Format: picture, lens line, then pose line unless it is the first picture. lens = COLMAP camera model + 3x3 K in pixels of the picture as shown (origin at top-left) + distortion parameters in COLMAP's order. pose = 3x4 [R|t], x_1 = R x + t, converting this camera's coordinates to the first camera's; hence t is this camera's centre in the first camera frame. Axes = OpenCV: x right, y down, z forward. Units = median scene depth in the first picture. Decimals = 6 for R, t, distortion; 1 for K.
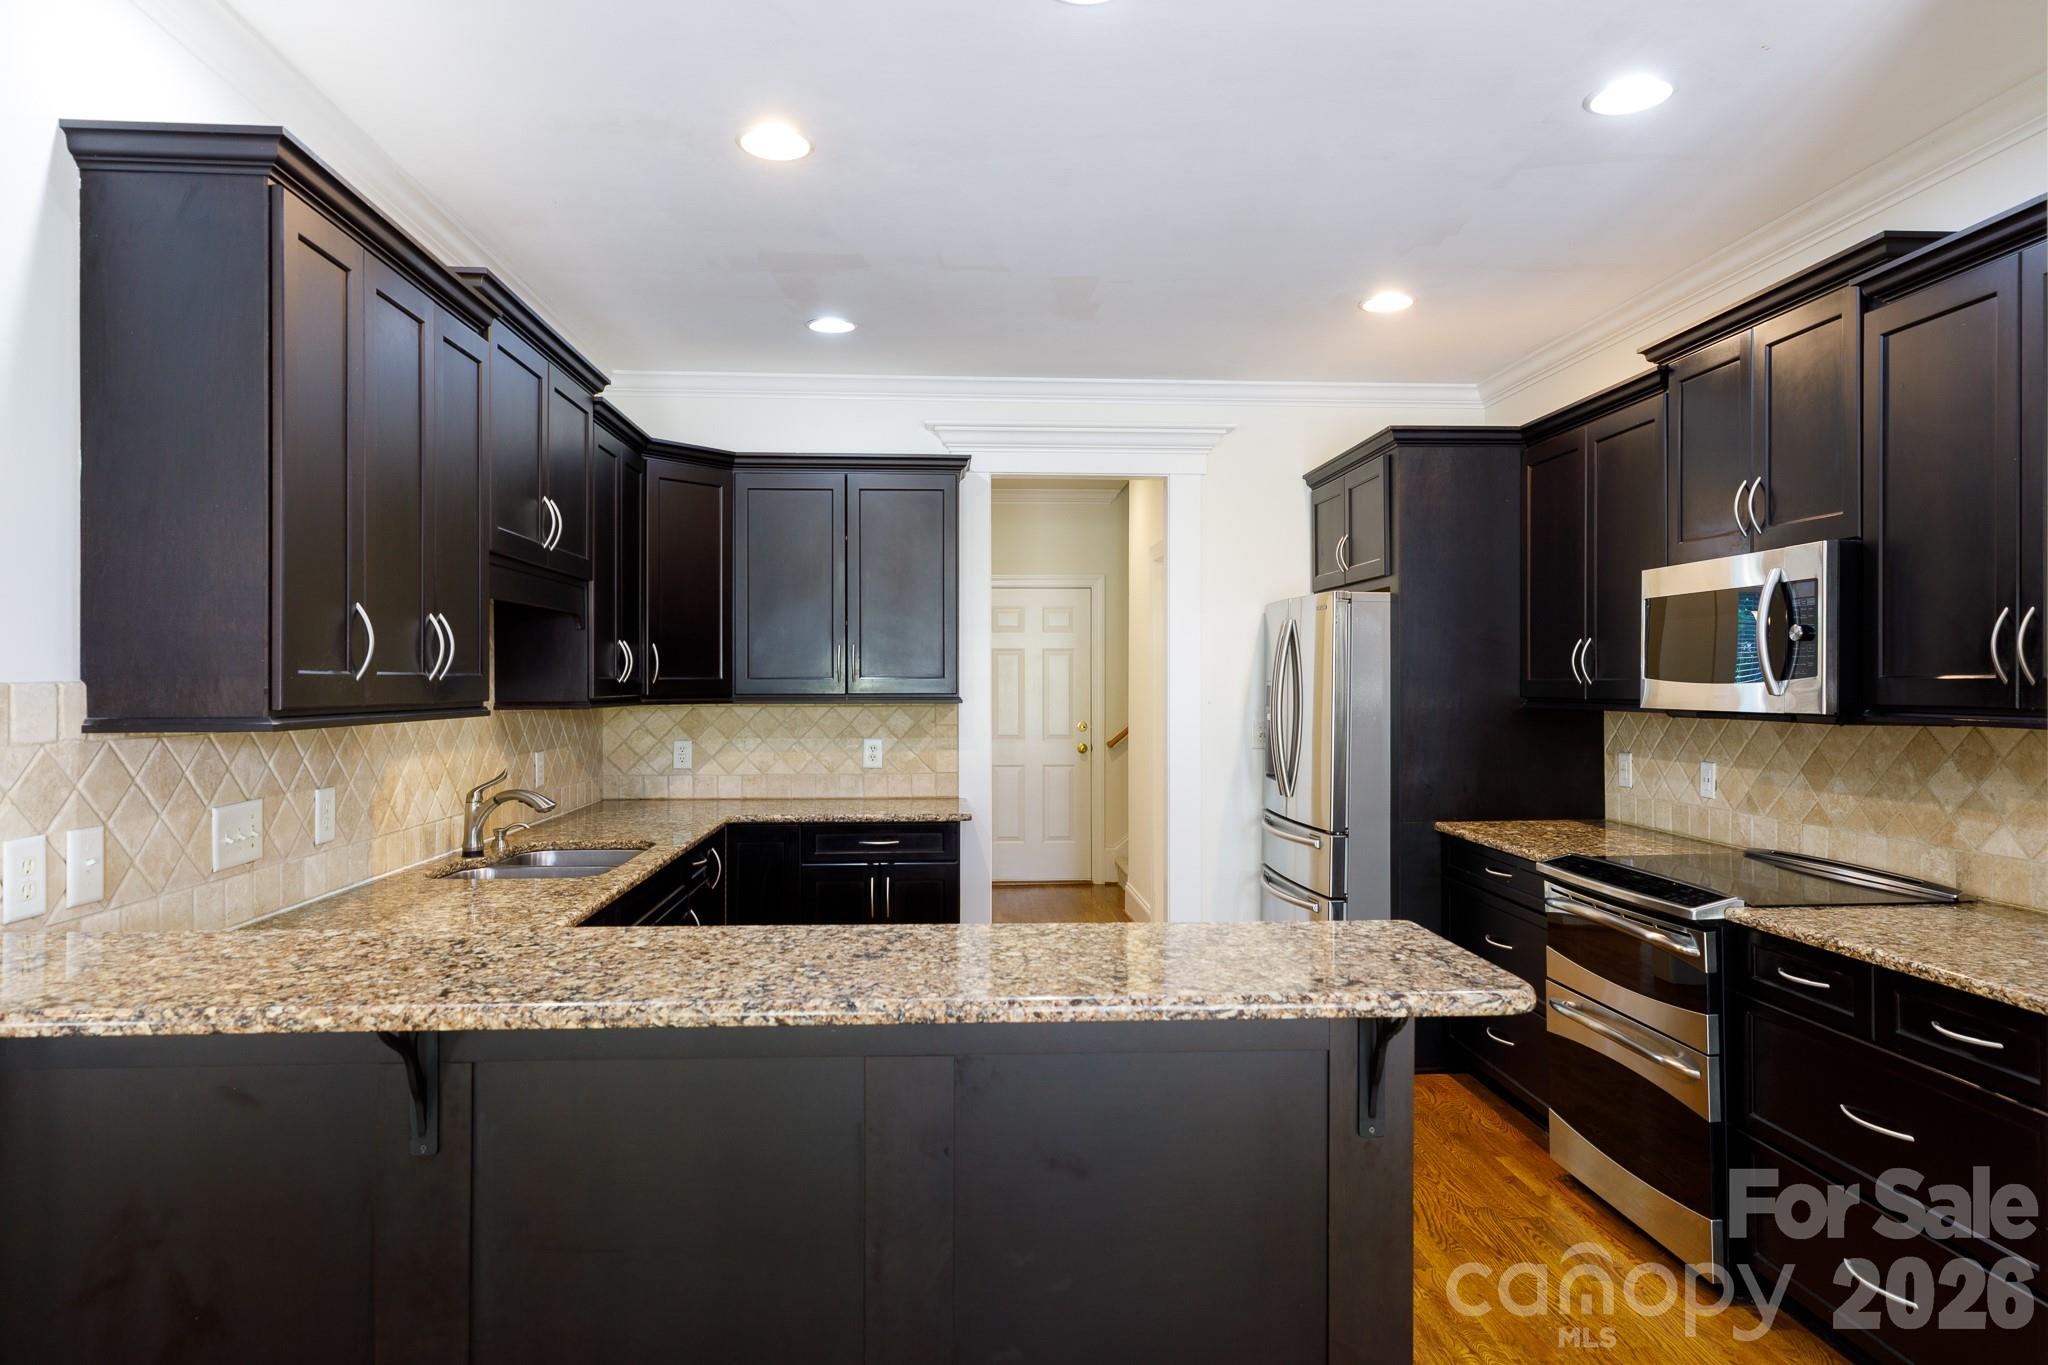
lens RADIAL K [[1259.6, 0, 1026.5], [0, 1259.6, 686.8], [0, 0, 1]] dist [0.005613, -0.000219]
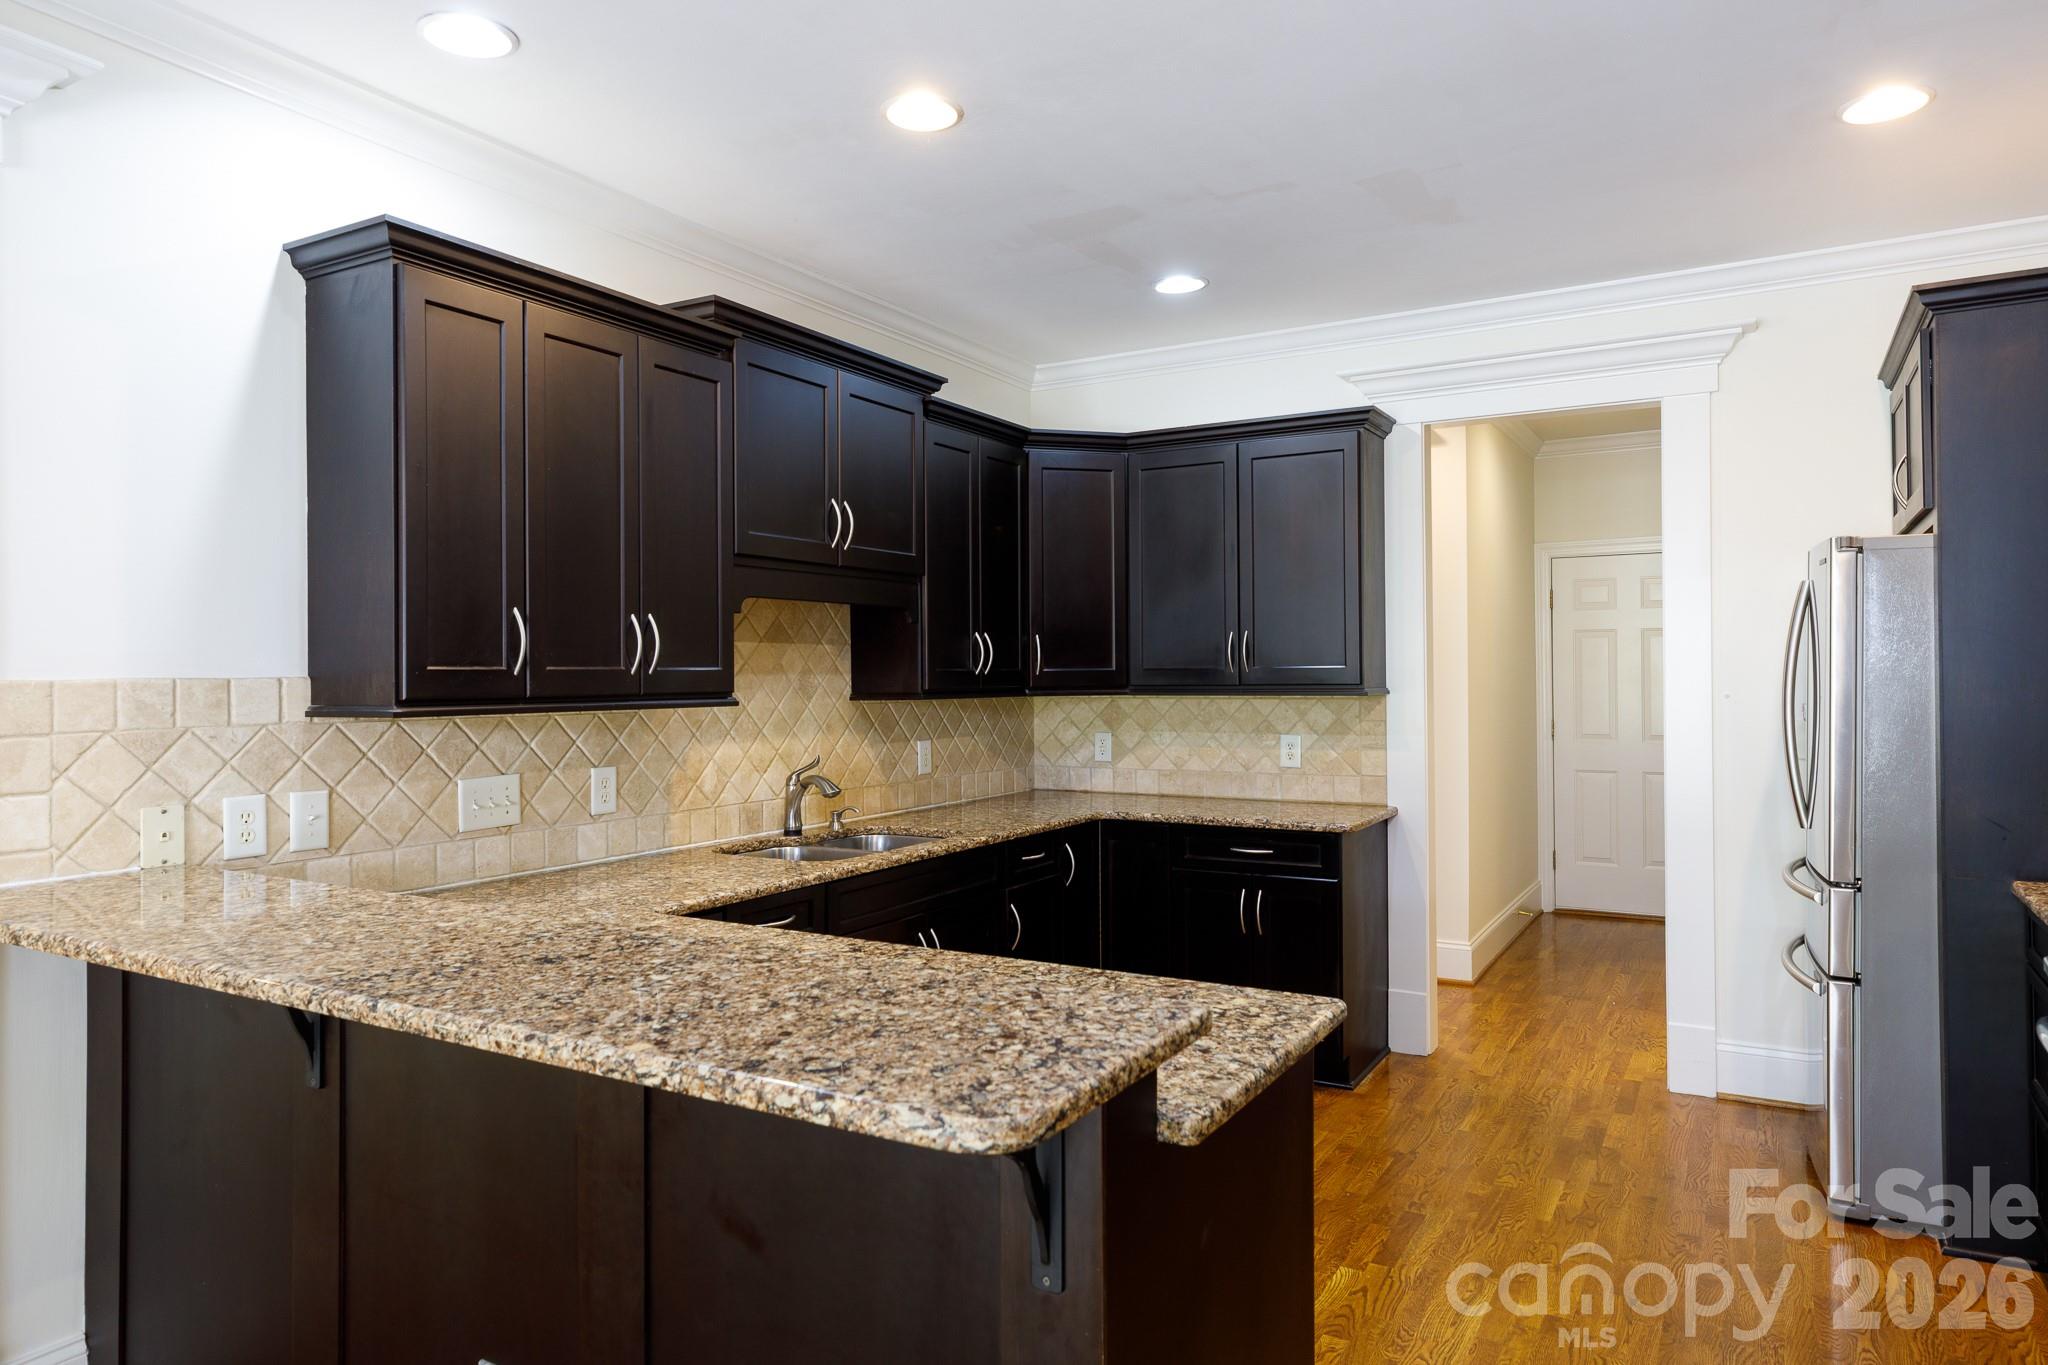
lens RADIAL K [[1298.1, 0, 1019.7], [0, 1298.1, 674.6], [0, 0, 1]] dist [0.007557, -0.004328]
pose [[0.824828, -0.005031, -0.565361, 0.358432], [0.004102, 0.999987, -0.002914, 0.000226], [0.565369, 0.000084, 0.824838, 0.190111]]
